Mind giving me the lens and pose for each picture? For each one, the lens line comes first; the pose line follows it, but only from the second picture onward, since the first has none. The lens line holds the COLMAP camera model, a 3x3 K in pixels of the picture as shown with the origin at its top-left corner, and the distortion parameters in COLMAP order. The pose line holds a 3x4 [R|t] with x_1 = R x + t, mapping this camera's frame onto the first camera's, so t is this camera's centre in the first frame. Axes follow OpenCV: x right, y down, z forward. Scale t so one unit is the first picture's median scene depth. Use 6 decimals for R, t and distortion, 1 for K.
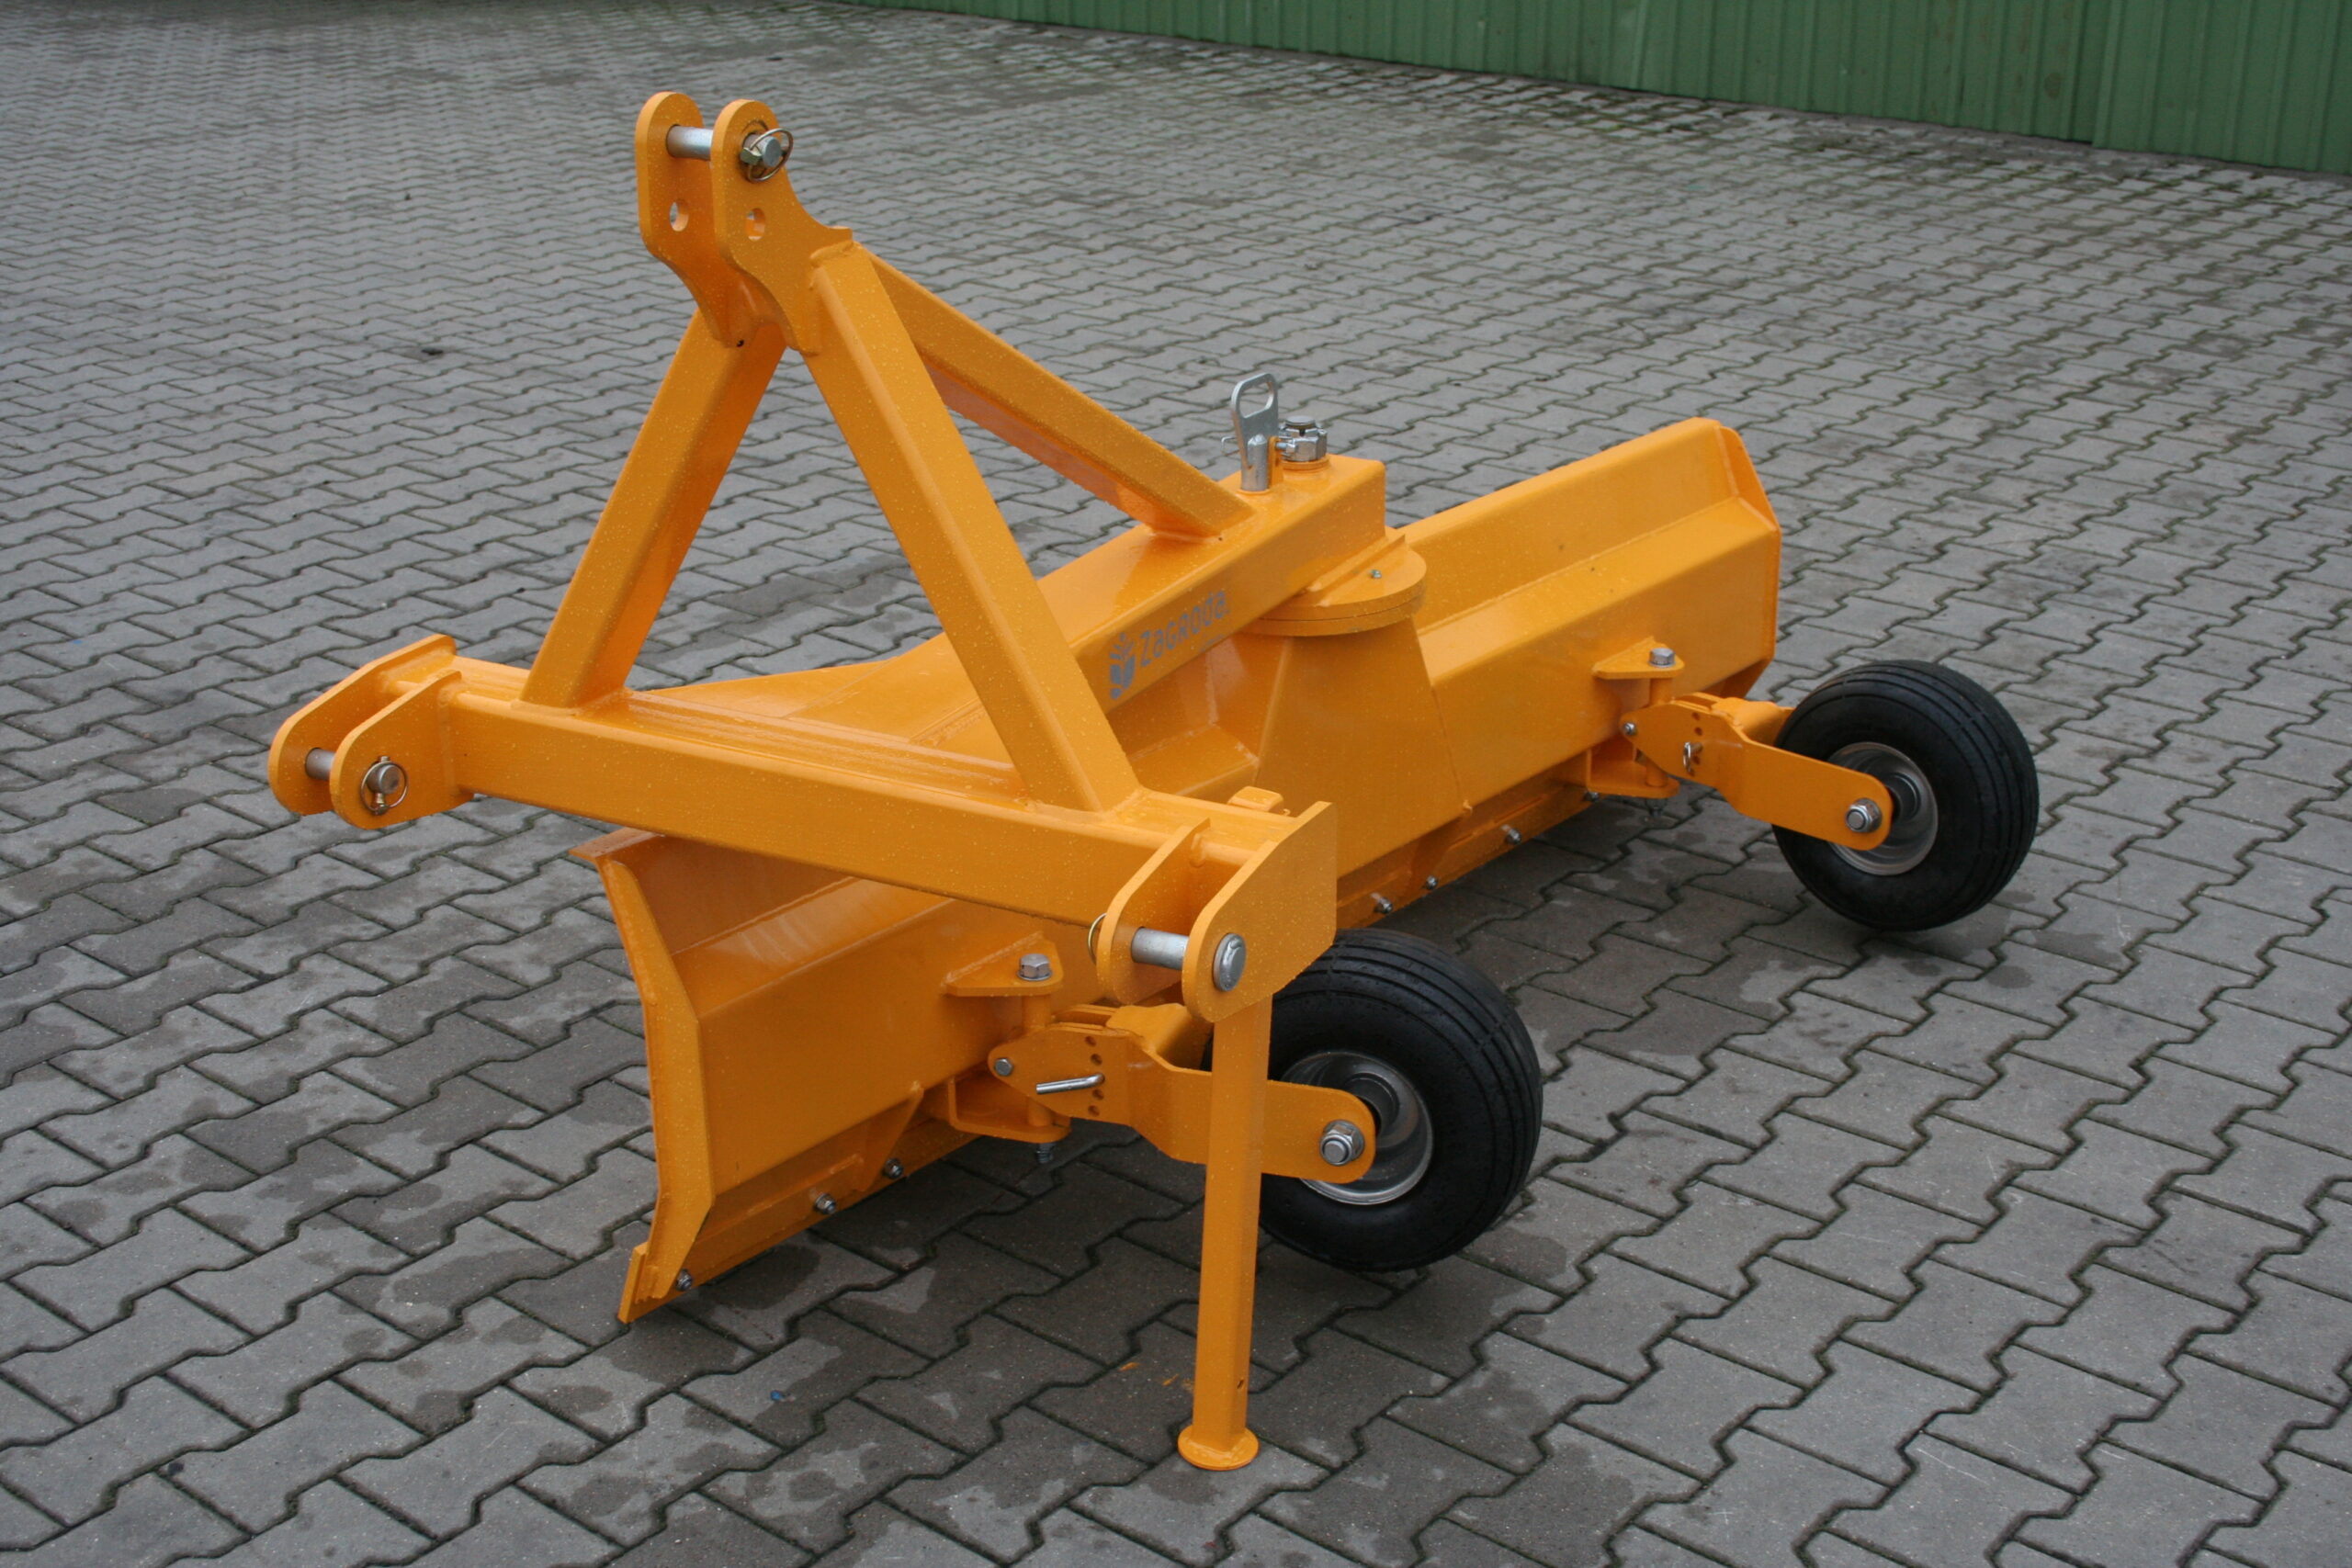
lens RADIAL K [[2973.8, 0, 1217.0], [0, 2973.8, 782.3], [0, 0, 1]] dist [-0.098691, 0.262475]
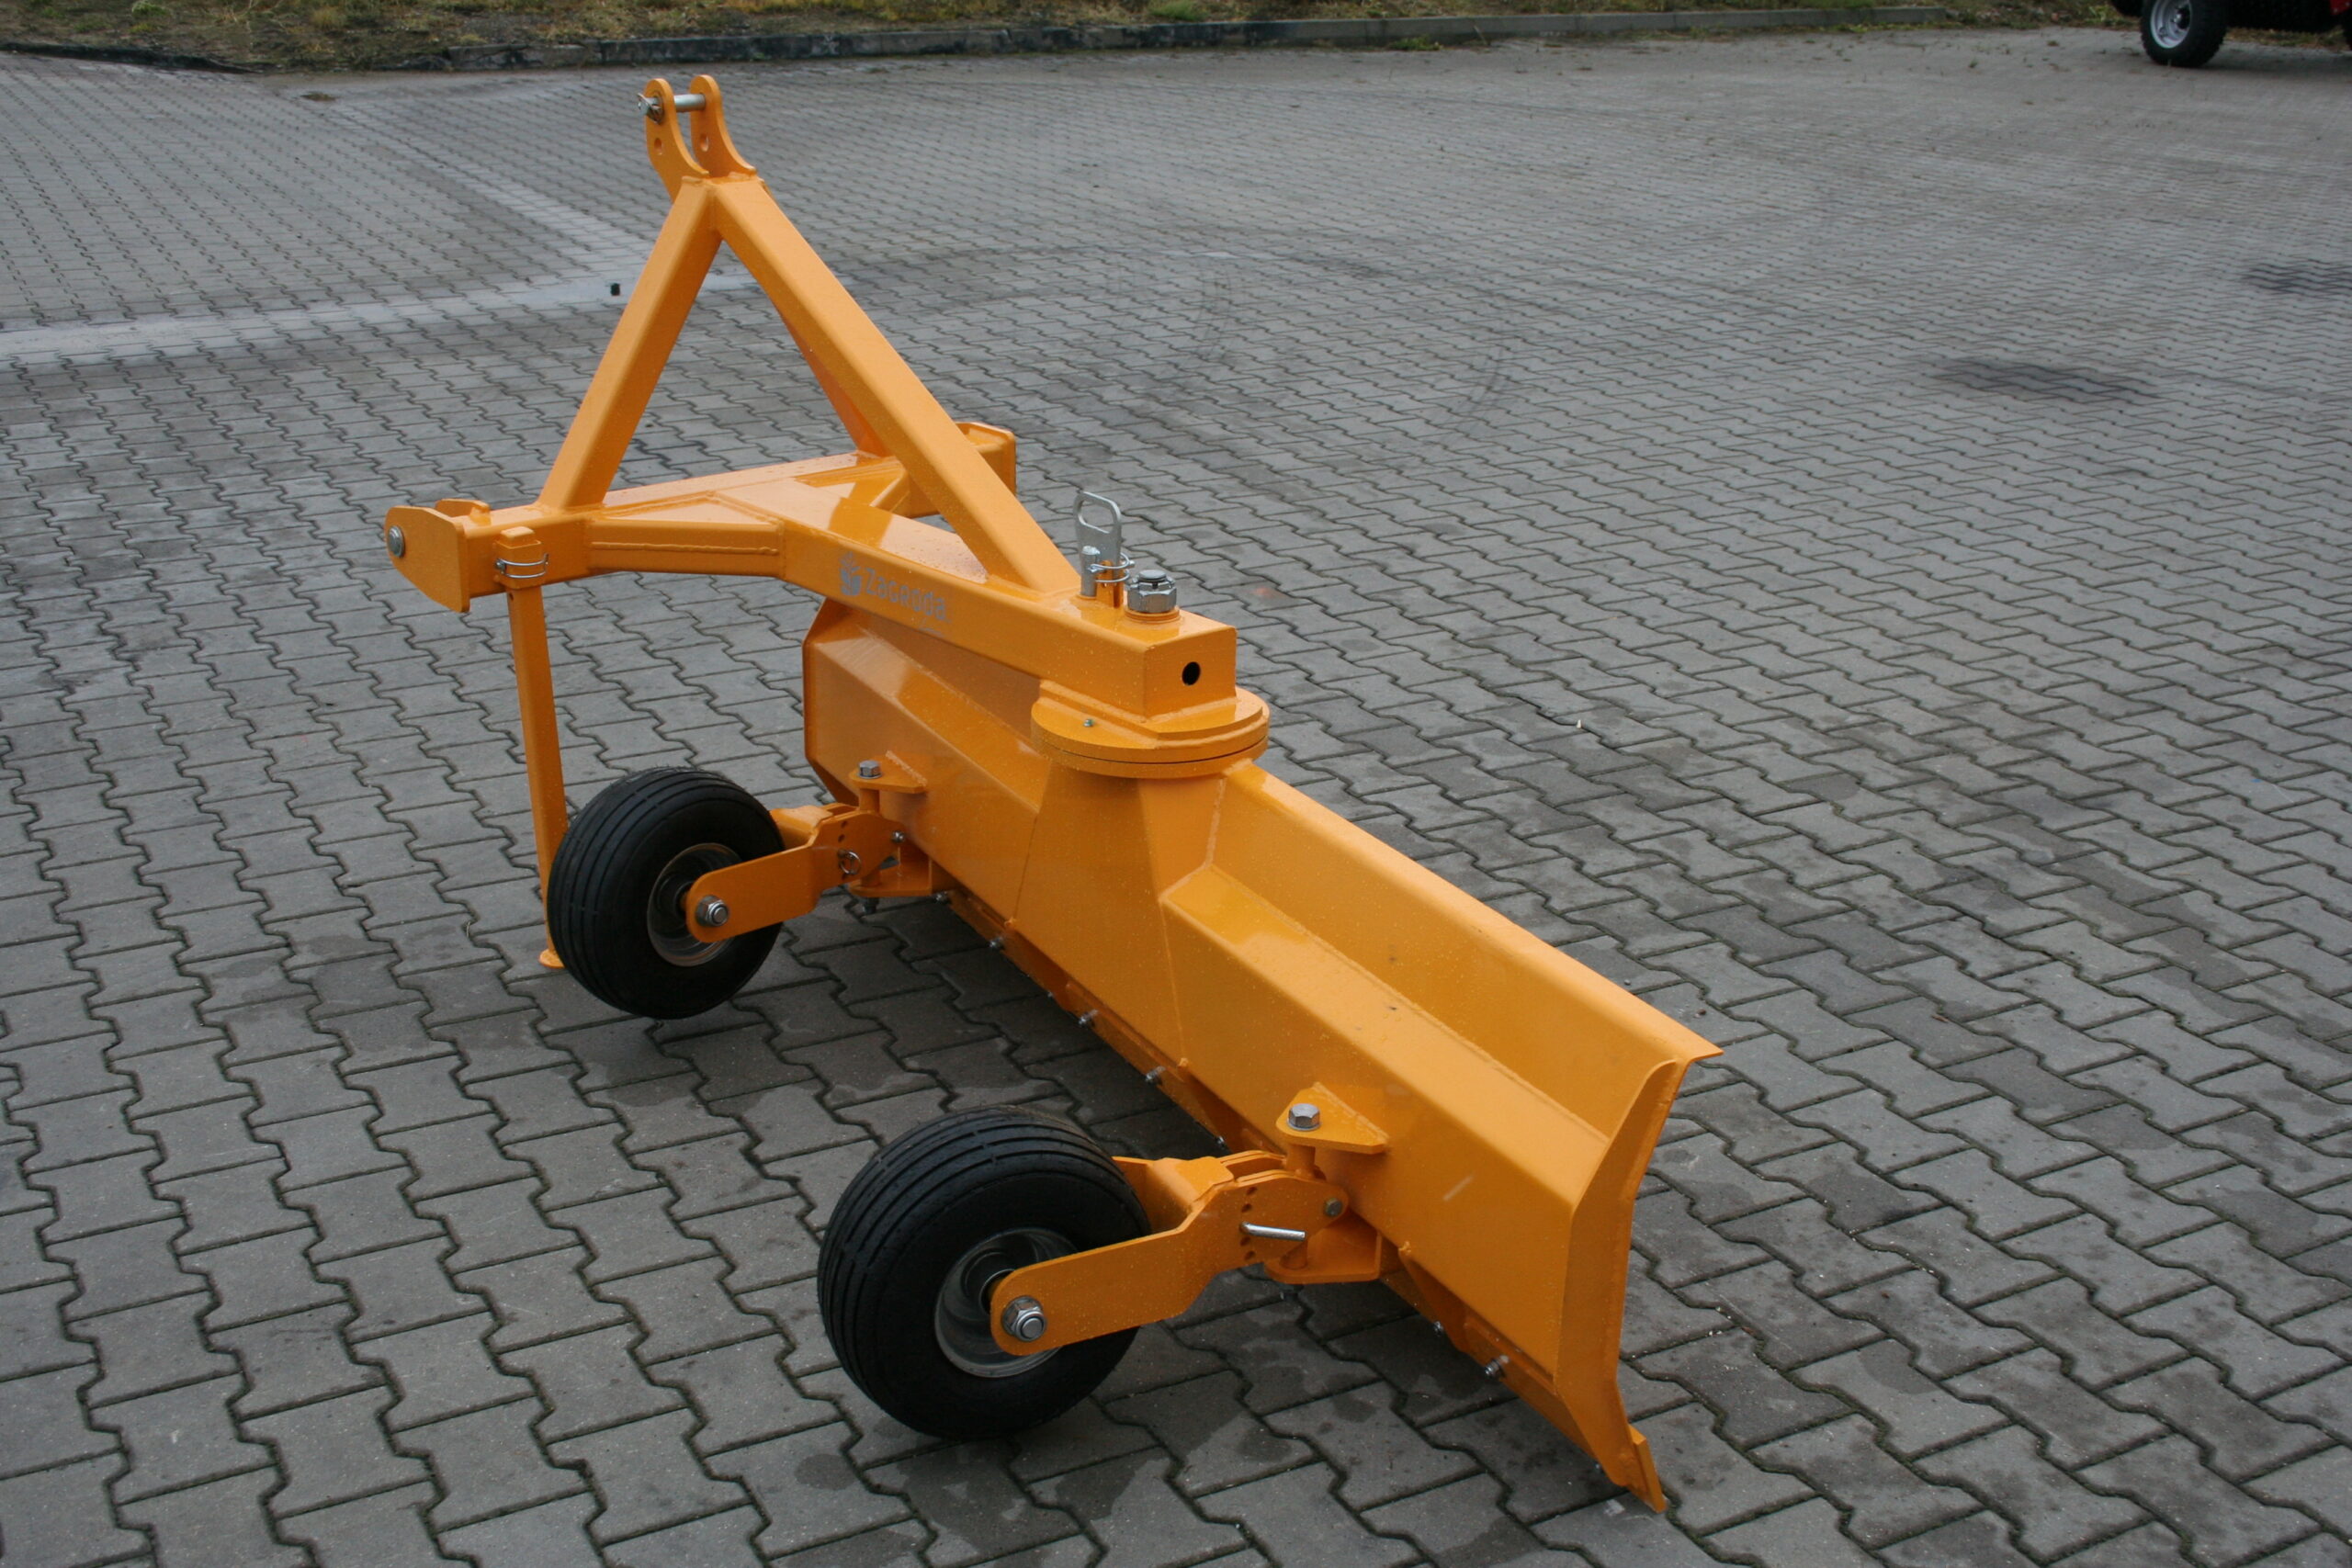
lens RADIAL K [[2682.0, 0, 1181.3], [0, 2682.0, 831.1], [0, 0, 1]] dist [-0.106289, 0.163425]
pose [[-0.386086, 0.324920, -0.863345, 0.824501], [-0.353665, 0.812257, 0.463852, -0.463831], [0.851973, 0.484422, -0.198689, 1.165414]]
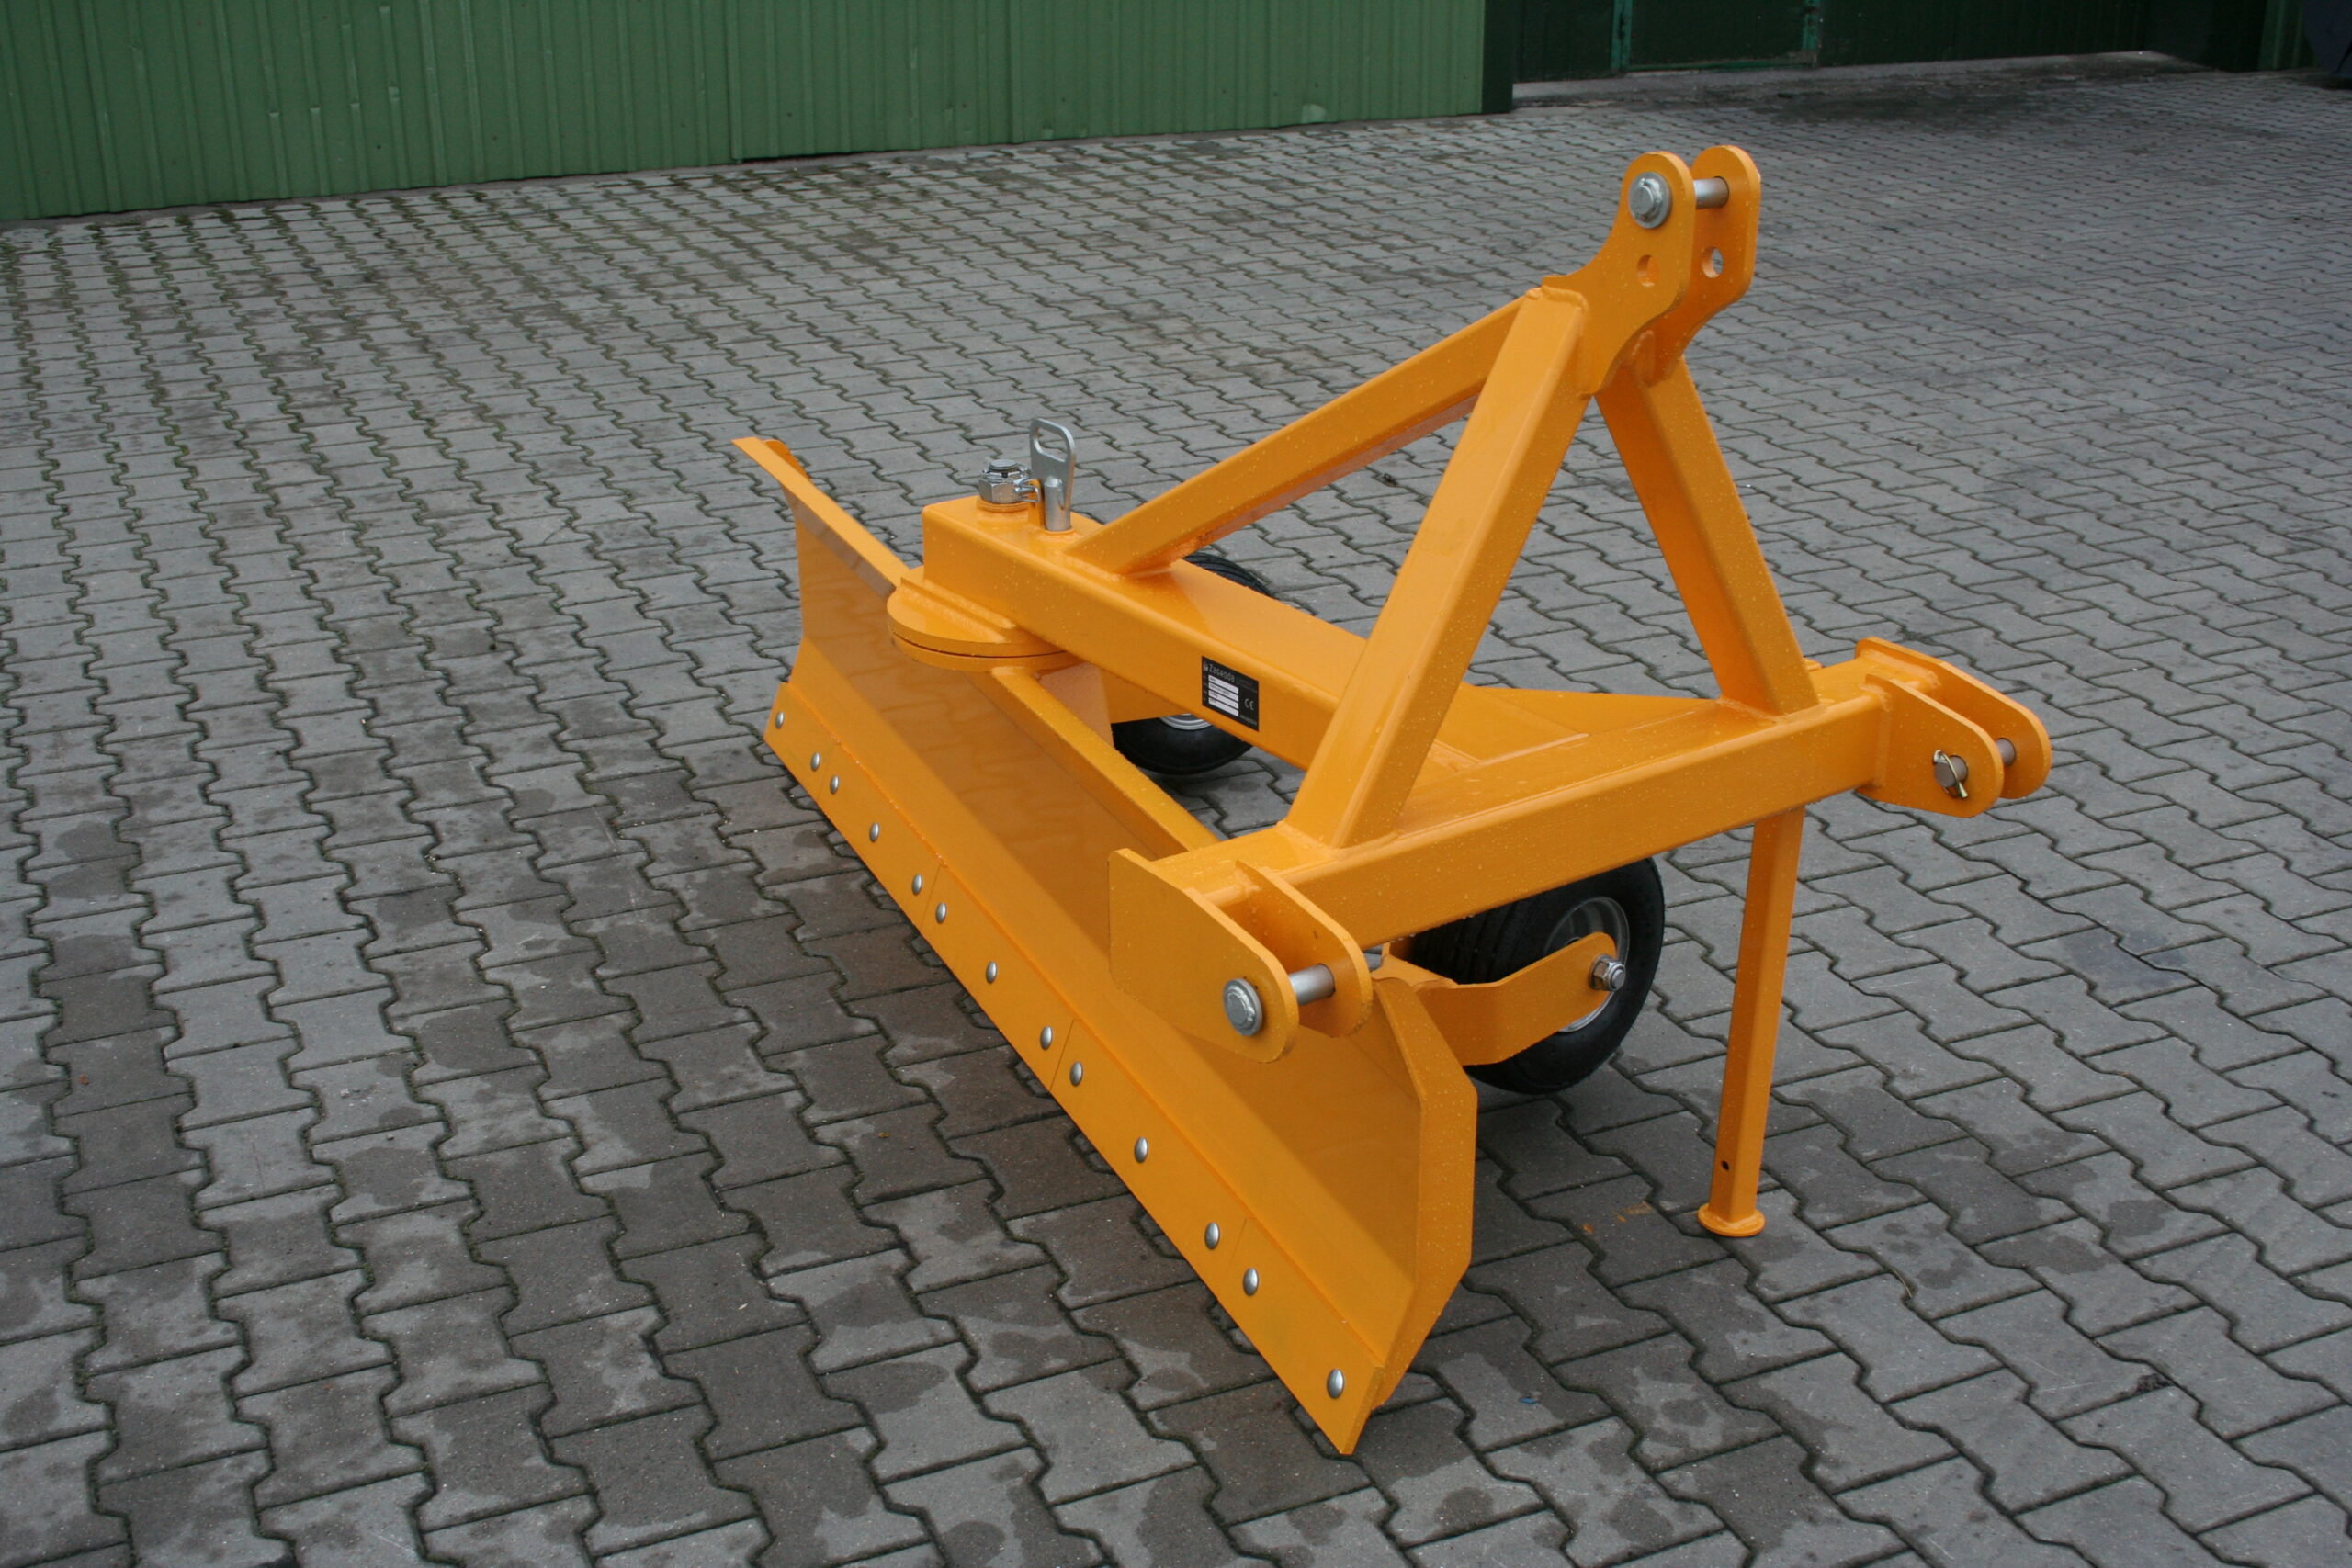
lens RADIAL K [[2682.0, 0, 1181.3], [0, 2682.0, 831.1], [0, 0, 1]] dist [-0.106289, 0.163425]
pose [[0.456216, -0.354891, 0.816039, -0.705705], [0.330247, 0.919066, 0.215069, -0.172353], [-0.826320, 0.171376, 0.536494, 0.439784]]
